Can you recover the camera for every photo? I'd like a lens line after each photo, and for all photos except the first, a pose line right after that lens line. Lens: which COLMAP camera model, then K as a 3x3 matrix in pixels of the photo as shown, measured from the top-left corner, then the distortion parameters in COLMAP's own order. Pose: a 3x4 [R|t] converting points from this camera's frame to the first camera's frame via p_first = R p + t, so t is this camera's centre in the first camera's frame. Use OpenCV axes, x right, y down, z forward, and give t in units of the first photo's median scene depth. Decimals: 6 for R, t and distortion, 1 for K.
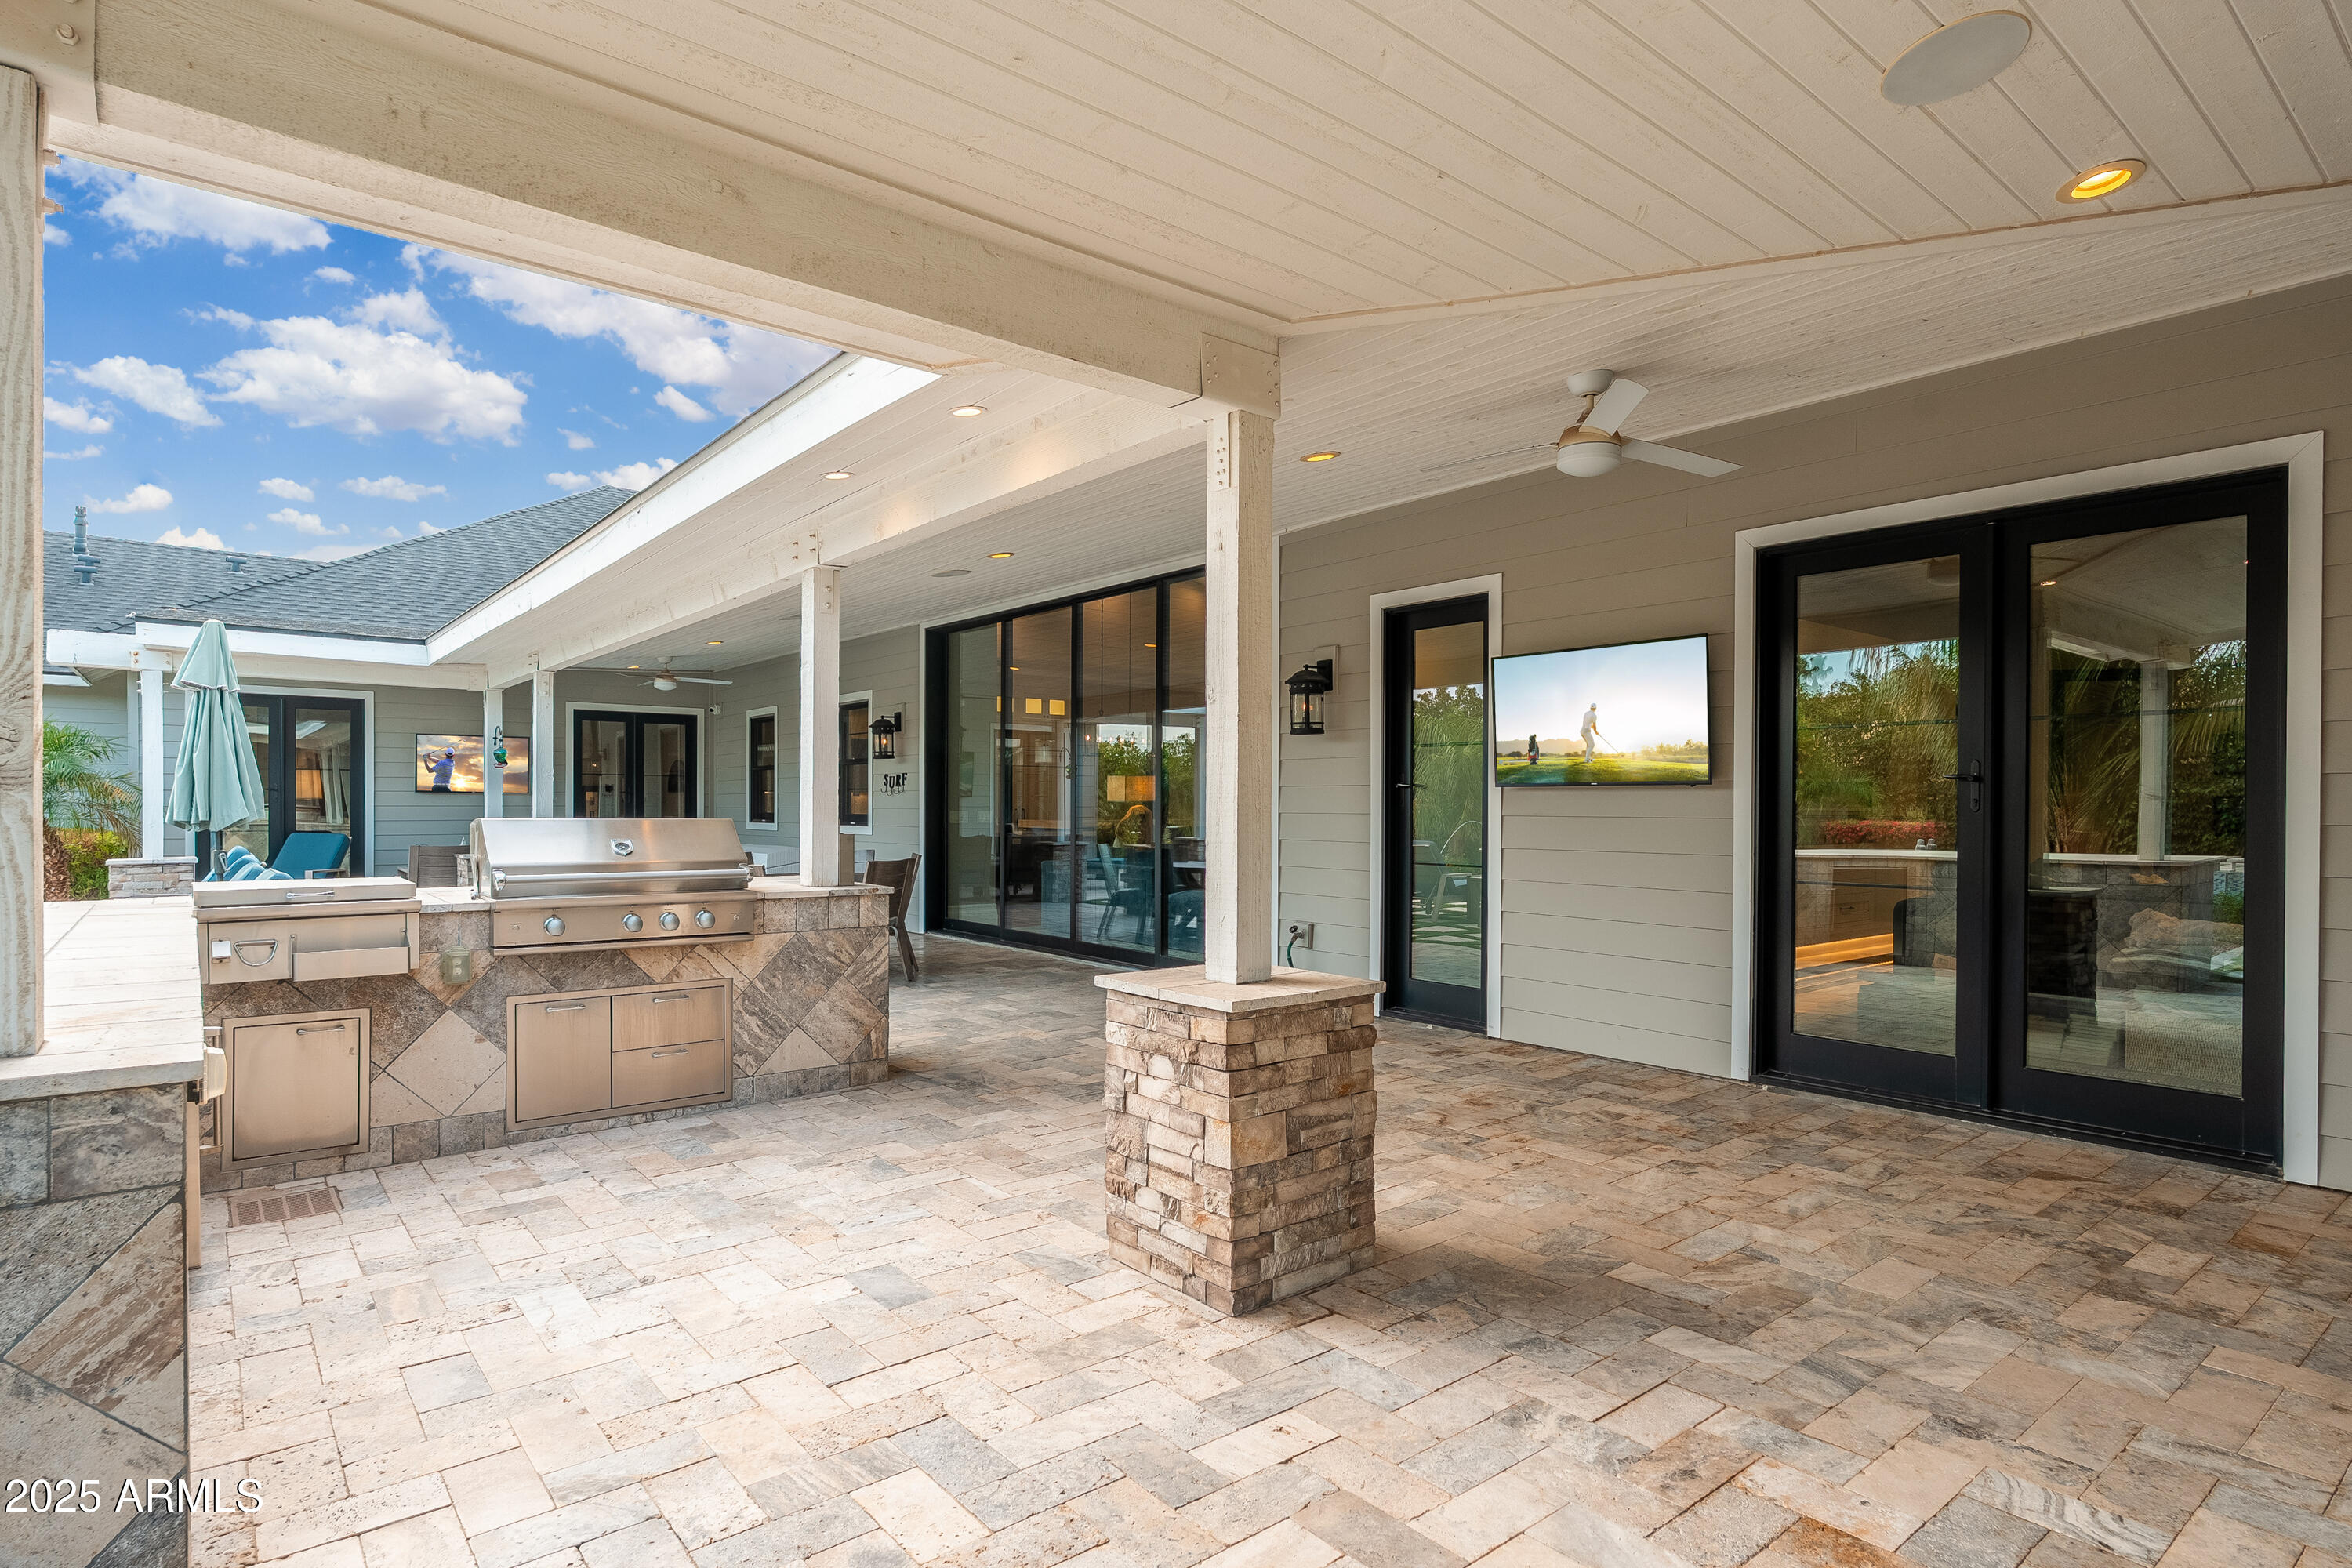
lens RADIAL K [[1213.6, 0, 1185.5], [0, 1213.6, 800.4], [0, 0, 1]] dist [-0.000617, 0.000135]
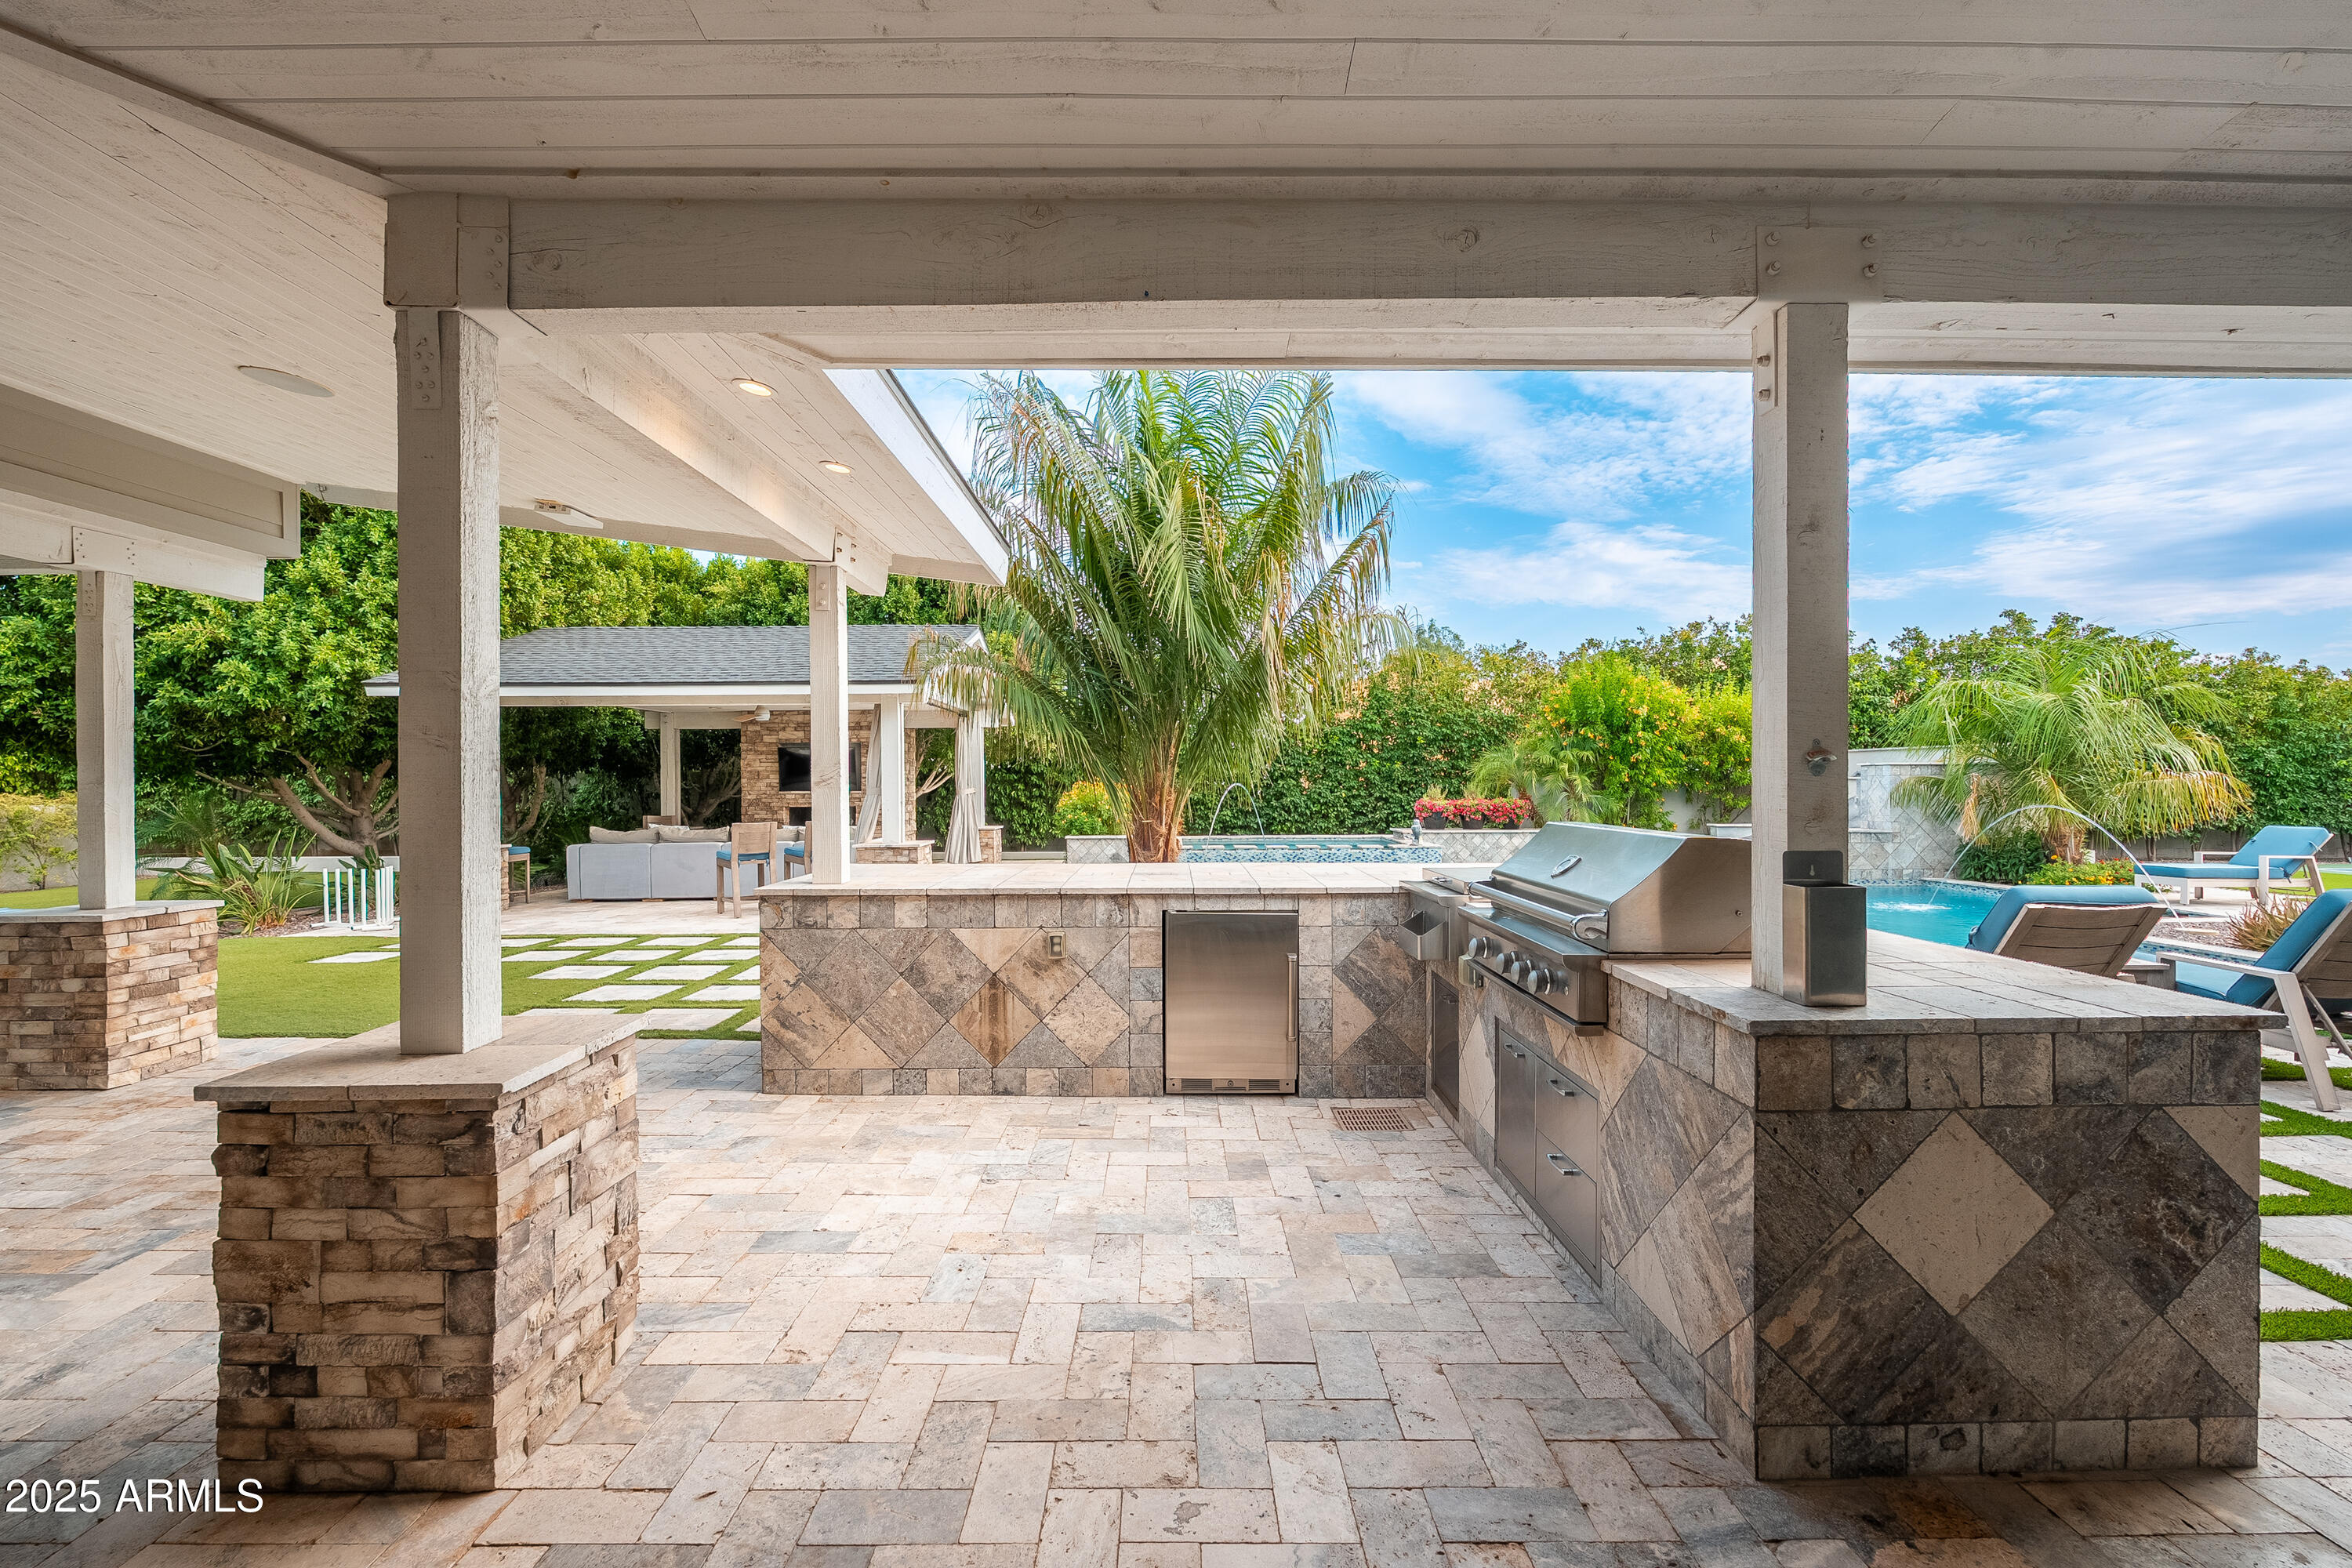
lens RADIAL K [[1014.3, 0, 1185.5], [0, 1014.3, 790.8], [0, 0, 1]] dist [-0.004442, 0.000906]
pose [[-0.624977, 0.001654, -0.780642, 0.199112], [0.005699, 0.999981, -0.002444, -0.010150], [0.780623, -0.005976, -0.624974, 1.392282]]
